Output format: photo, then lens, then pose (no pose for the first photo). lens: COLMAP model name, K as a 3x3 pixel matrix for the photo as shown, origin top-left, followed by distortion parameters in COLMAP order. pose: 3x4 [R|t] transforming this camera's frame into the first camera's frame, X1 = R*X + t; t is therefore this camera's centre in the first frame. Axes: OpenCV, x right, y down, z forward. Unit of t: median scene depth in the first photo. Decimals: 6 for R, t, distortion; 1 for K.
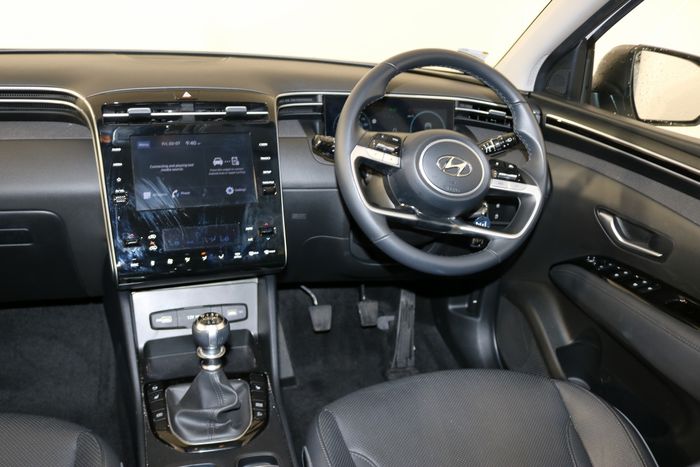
lens RADIAL K [[569.0, 0, 350.0], [0, 569.0, 233.5], [0, 0, 1]] dist [-0.160860, 0.397426]
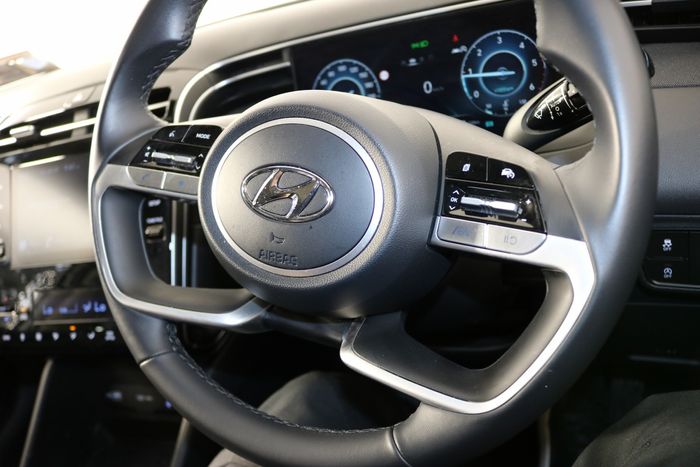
lens RADIAL K [[560.5, 0, 350.0], [0, 560.5, 233.5], [0, 0, 1]] dist [-0.158873, 0.116623]
pose [[0.742584, 0.017259, -0.669530, 0.415580], [0.037595, 0.997018, 0.067398, -0.108239], [0.668697, -0.075220, 0.739721, 0.708183]]
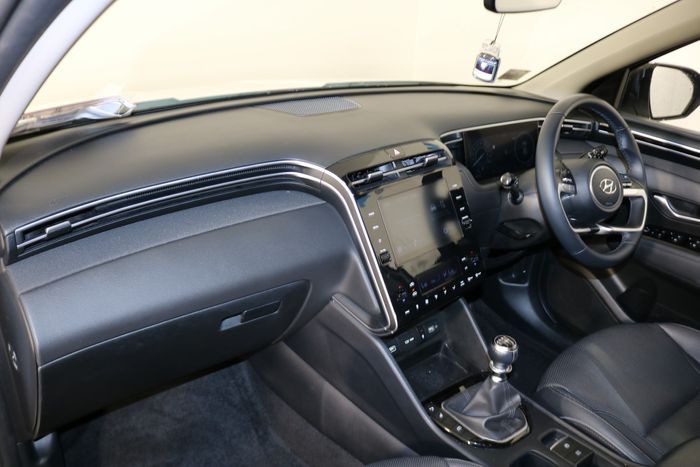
lens RADIAL K [[569.0, 0, 350.0], [0, 569.0, 233.5], [0, 0, 1]] dist [-0.160860, 0.397426]
pose [[0.929577, -0.171839, 0.326126, -0.752952], [0.136304, 0.982228, 0.129029, -0.239800], [-0.342503, -0.075490, 0.936479, -0.036208]]
